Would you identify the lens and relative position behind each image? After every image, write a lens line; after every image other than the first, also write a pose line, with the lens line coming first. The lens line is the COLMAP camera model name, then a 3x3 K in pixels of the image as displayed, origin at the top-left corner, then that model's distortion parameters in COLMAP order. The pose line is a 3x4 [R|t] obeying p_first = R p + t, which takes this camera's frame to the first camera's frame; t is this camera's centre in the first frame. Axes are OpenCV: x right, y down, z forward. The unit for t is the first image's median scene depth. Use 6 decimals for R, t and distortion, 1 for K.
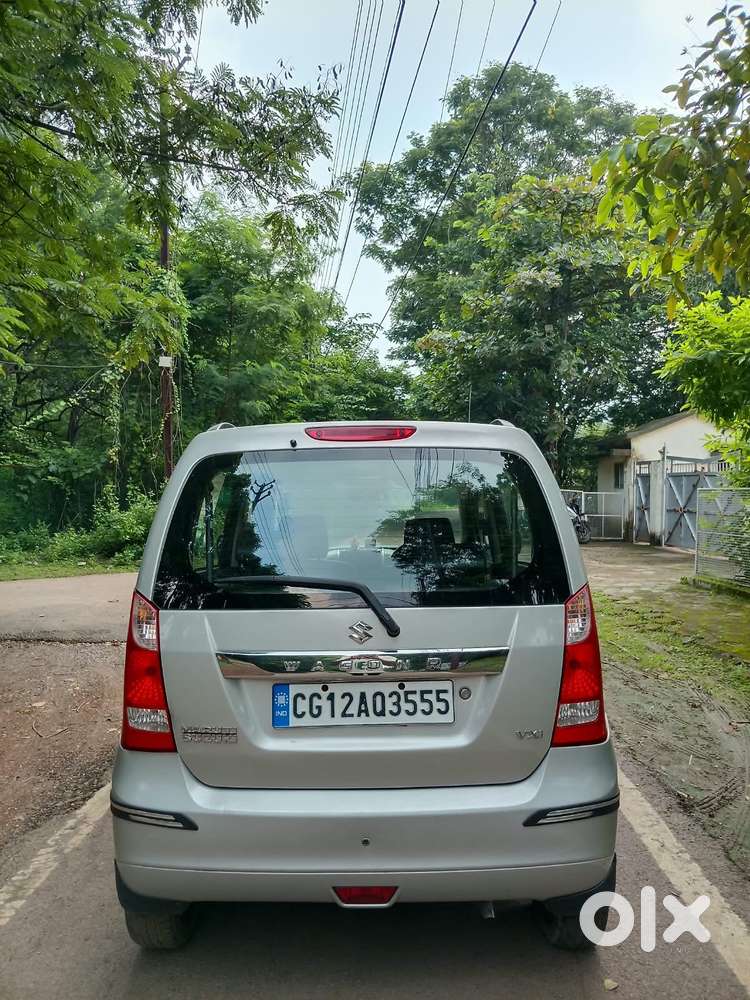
lens RADIAL K [[742.0, 0, 375.0], [0, 742.0, 500.0], [0, 0, 1]] dist [0.066873, -0.118572]
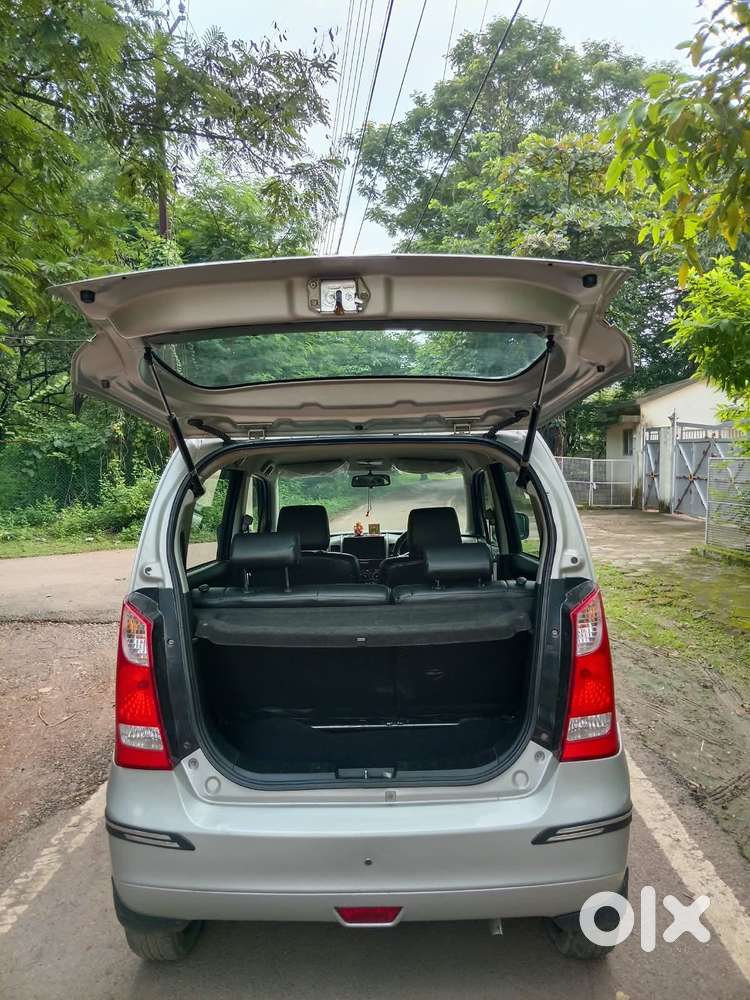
lens RADIAL K [[742.6, 0, 375.6], [0, 742.6, 499.1], [0, 0, 1]] dist [0.042914, -0.070041]
pose [[0.999854, -0.013806, -0.010038, 0.004324], [0.014240, 0.998908, 0.044499, -0.017779], [0.009412, -0.044635, 0.998959, 0.019550]]
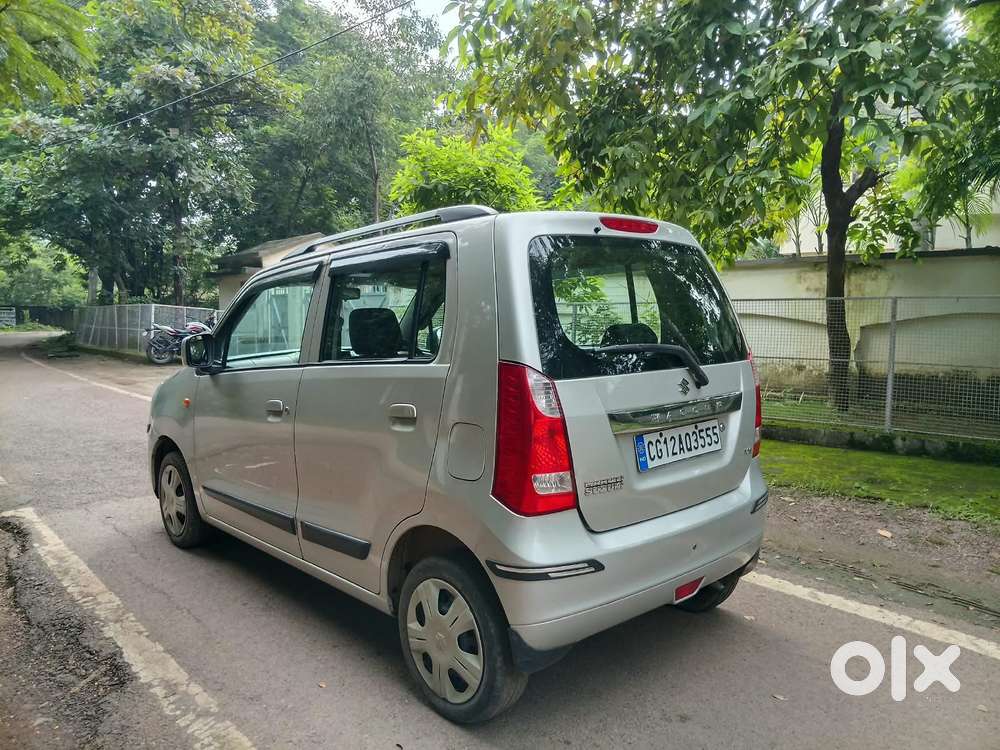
lens RADIAL K [[743.8, 0, 504.7], [0, 743.8, 374.5], [0, 0, 1]] dist [0.068249, -0.121766]
pose [[0.723011, -0.052868, 0.688811, -0.372759], [0.007758, 0.997626, 0.068427, 0.023534], [-0.690793, -0.044129, 0.721705, 0.103041]]
